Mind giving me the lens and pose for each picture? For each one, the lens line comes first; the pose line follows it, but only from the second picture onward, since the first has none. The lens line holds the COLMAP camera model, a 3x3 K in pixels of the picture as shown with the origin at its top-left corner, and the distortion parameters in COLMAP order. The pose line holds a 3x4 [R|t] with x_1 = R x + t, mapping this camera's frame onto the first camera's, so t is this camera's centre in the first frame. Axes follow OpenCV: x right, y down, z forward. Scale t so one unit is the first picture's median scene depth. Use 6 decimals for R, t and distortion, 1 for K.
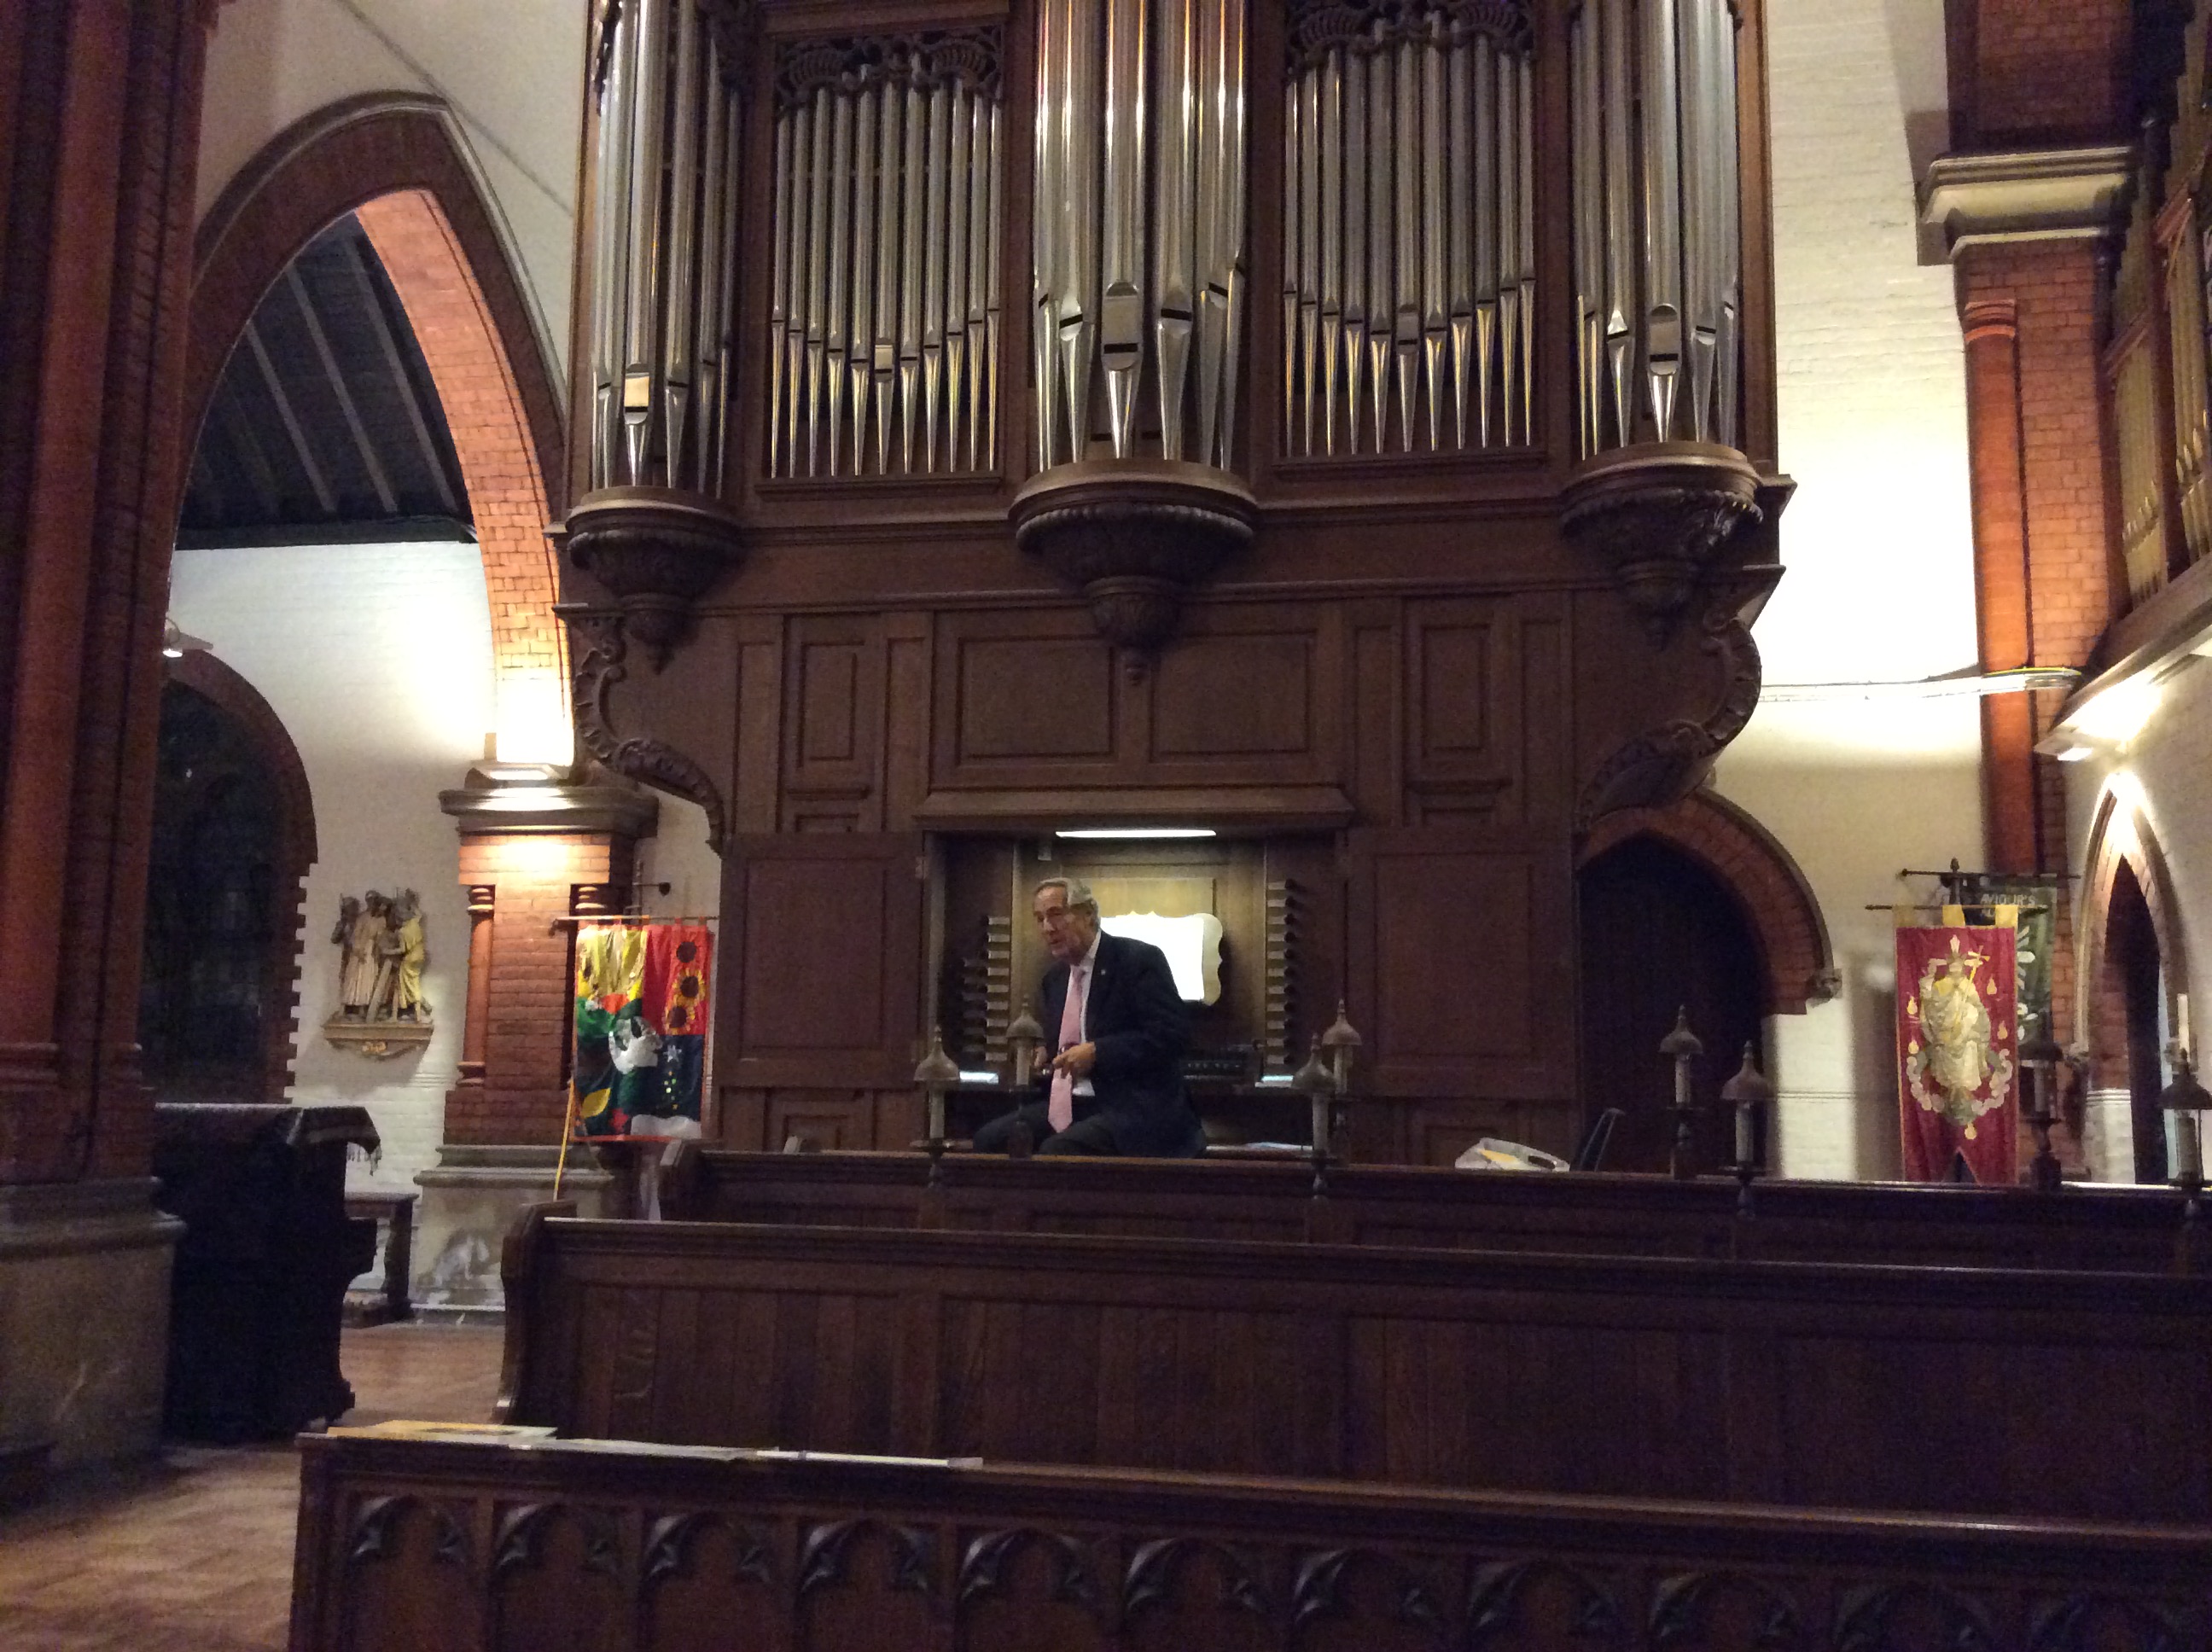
lens RADIAL K [[2053.8, 0, 1117.3], [0, 2053.8, 818.9], [0, 0, 1]] dist [0.091228, 0.000000]
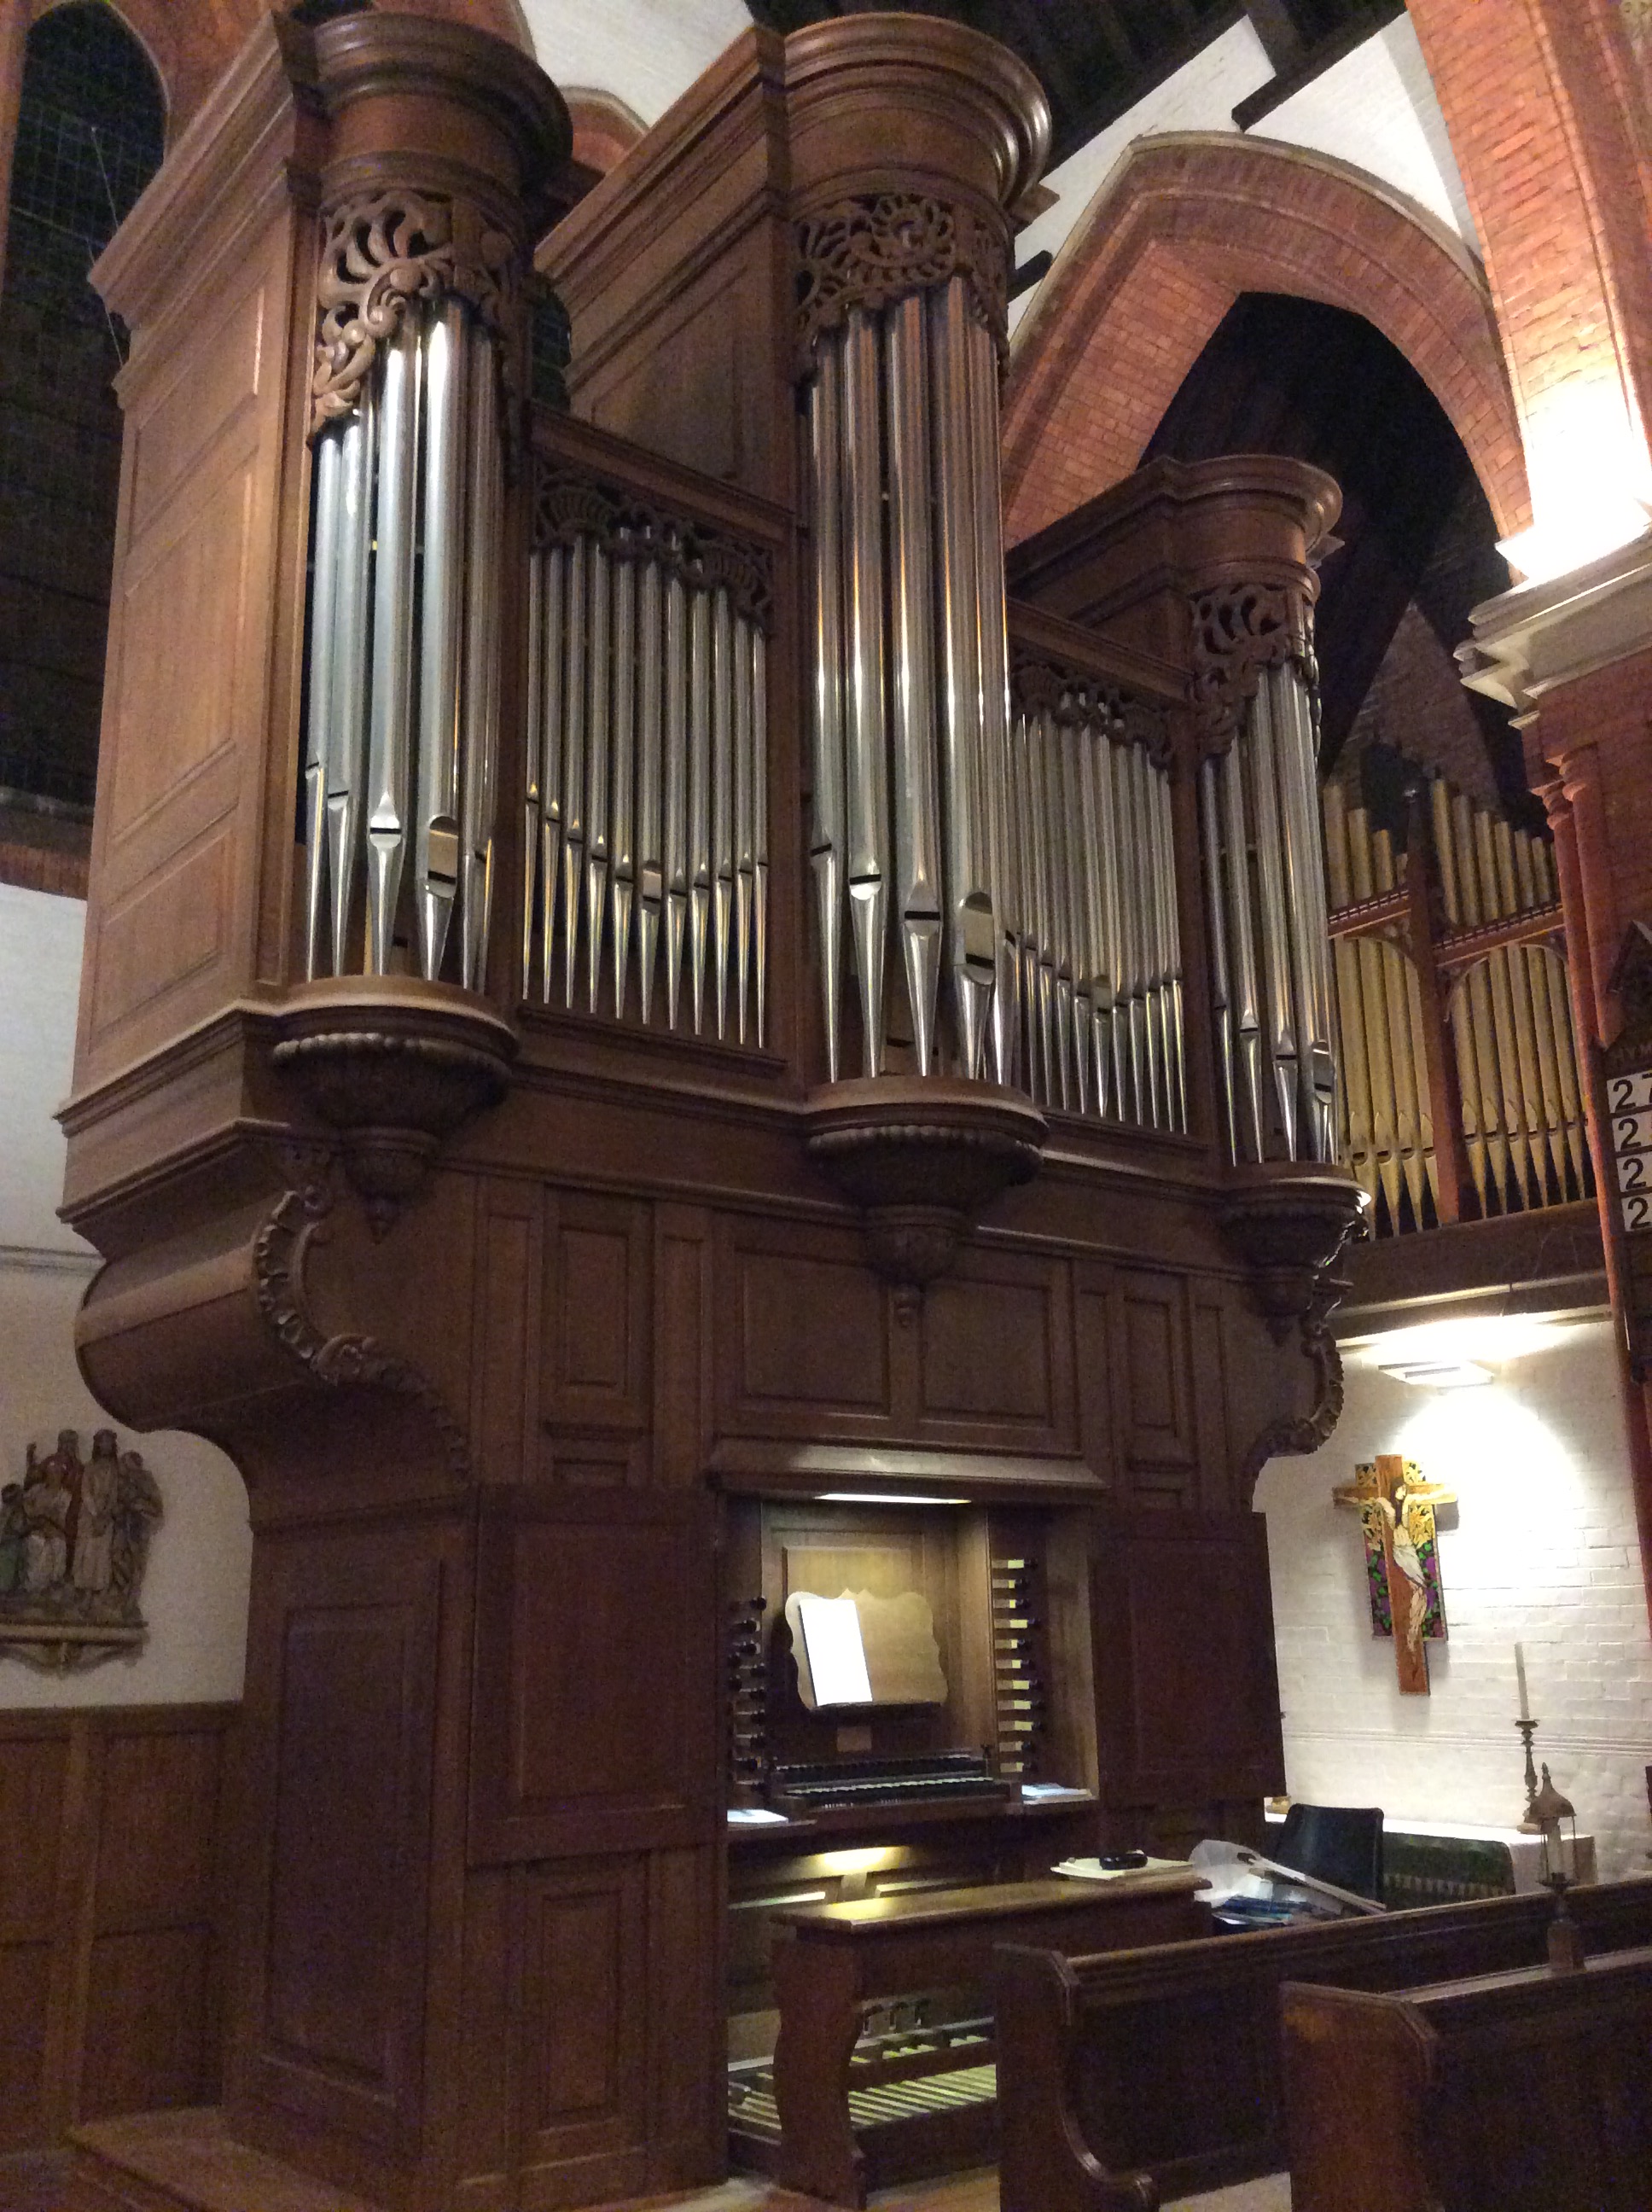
lens RADIAL K [[2053.8, 0, 826.6], [0, 2053.8, 1105.8], [0, 0, 1]] dist [0.091228, 0.000000]
pose [[0.657628, 0.164949, 0.735063, -0.655448], [-0.077612, 0.985377, -0.151684, -0.021622], [-0.749334, 0.042702, 0.660813, 0.428005]]
